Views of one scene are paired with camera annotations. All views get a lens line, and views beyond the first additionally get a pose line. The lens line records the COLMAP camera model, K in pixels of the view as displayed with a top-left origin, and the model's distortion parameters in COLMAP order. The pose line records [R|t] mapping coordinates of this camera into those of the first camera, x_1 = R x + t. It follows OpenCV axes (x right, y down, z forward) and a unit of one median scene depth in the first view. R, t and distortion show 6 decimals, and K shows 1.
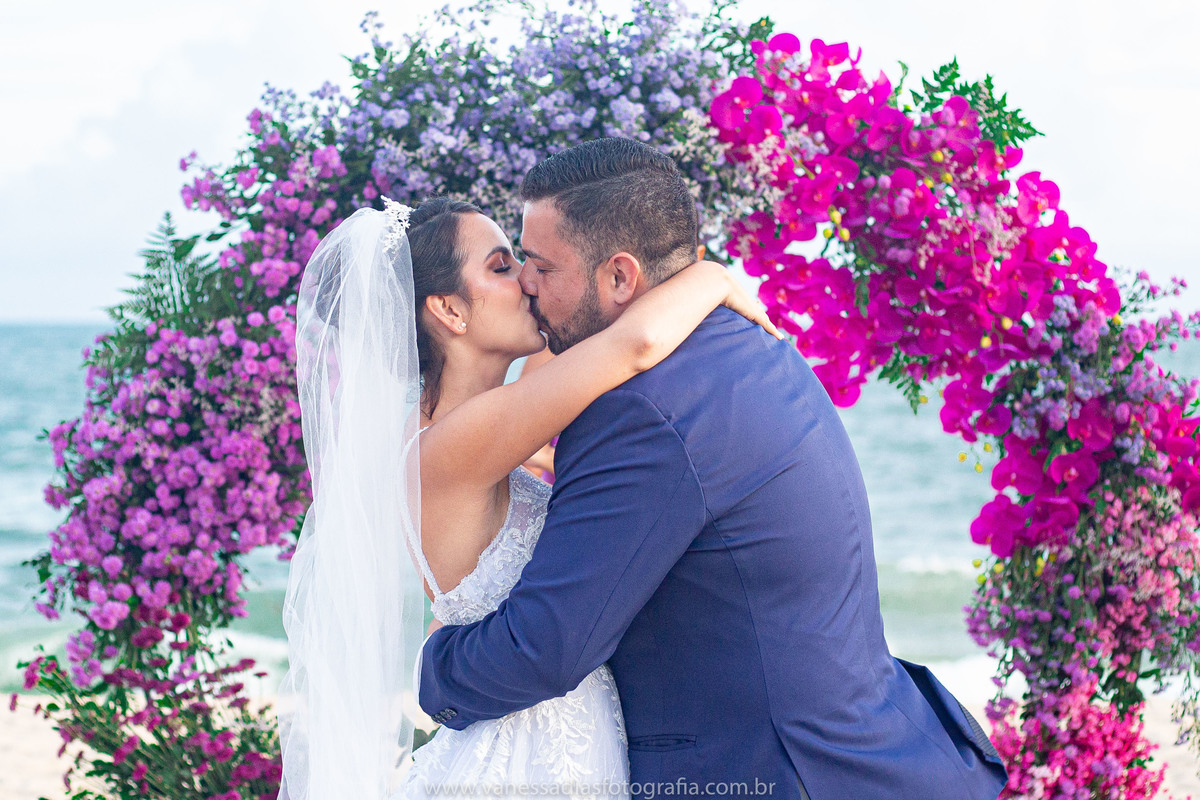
lens RADIAL K [[2854.2, 0, 625.7], [0, 2854.2, 397.2], [0, 0, 1]] dist [-0.047909, -0.117112]
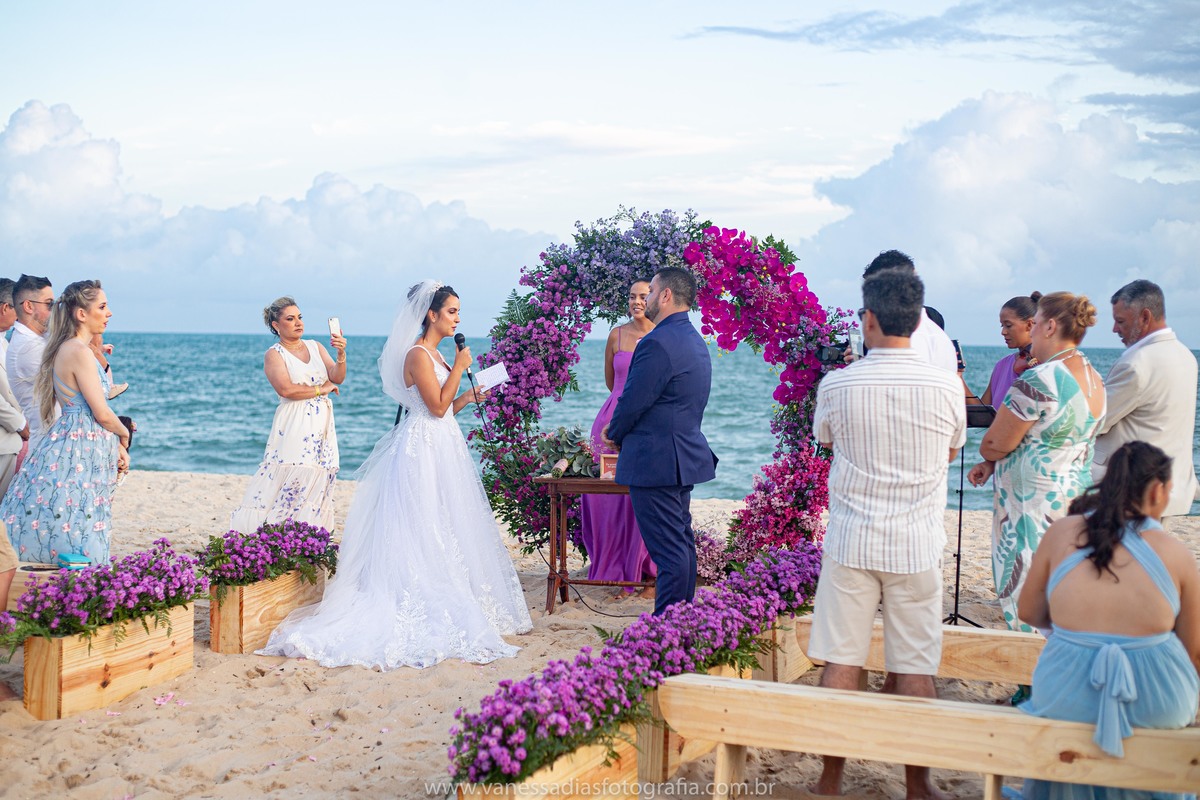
lens RADIAL K [[1787.1, 0, 604.8], [0, 1787.1, 367.0], [0, 0, 1]] dist [-0.051720, -0.146036]
pose [[0.962066, 0.016235, -0.272335, 0.458355], [-0.012095, 0.999785, 0.016871, -0.011199], [0.272550, -0.012937, 0.962055, -0.827276]]
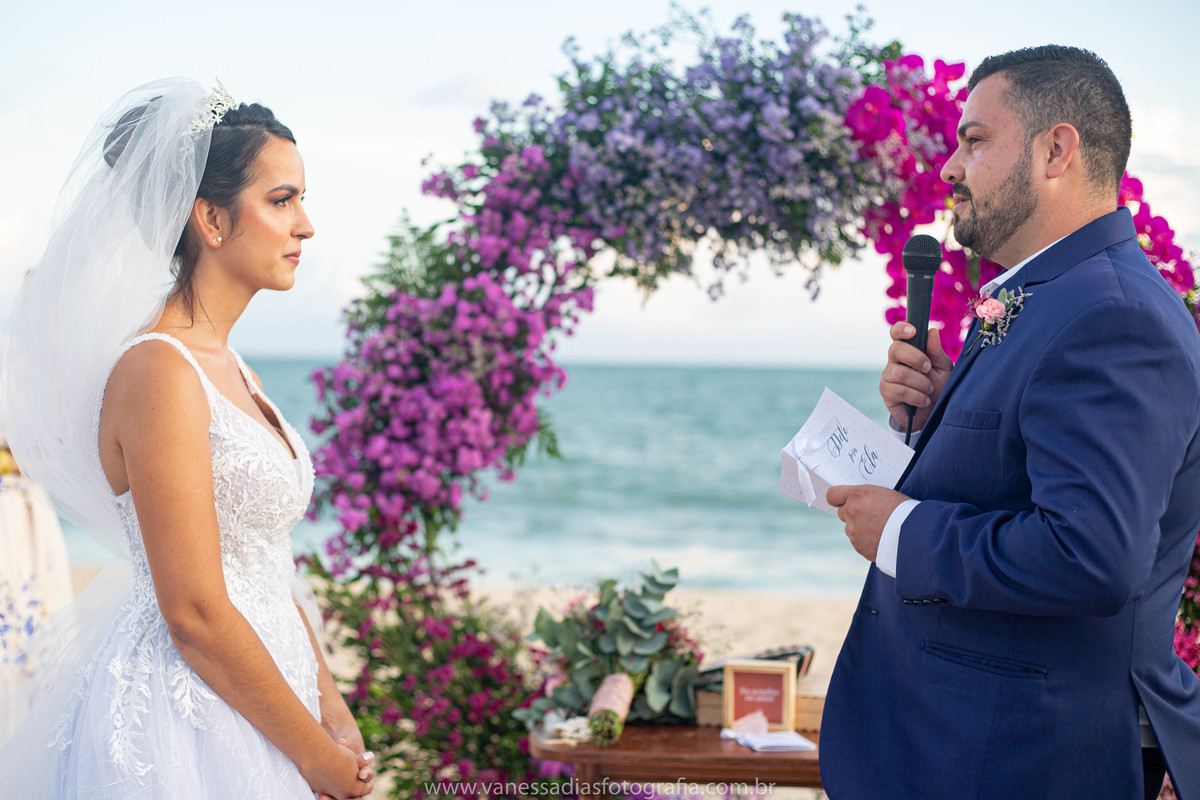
lens RADIAL K [[1839.1, 0, 600.0], [0, 1839.1, 400.0], [0, 0, 1]] dist [-0.061081, -0.090555]
pose [[0.988681, 0.018999, -0.148828, 0.043869], [-0.018093, 0.999809, 0.007437, 0.015368], [0.148941, -0.004660, 0.988835, 0.216494]]
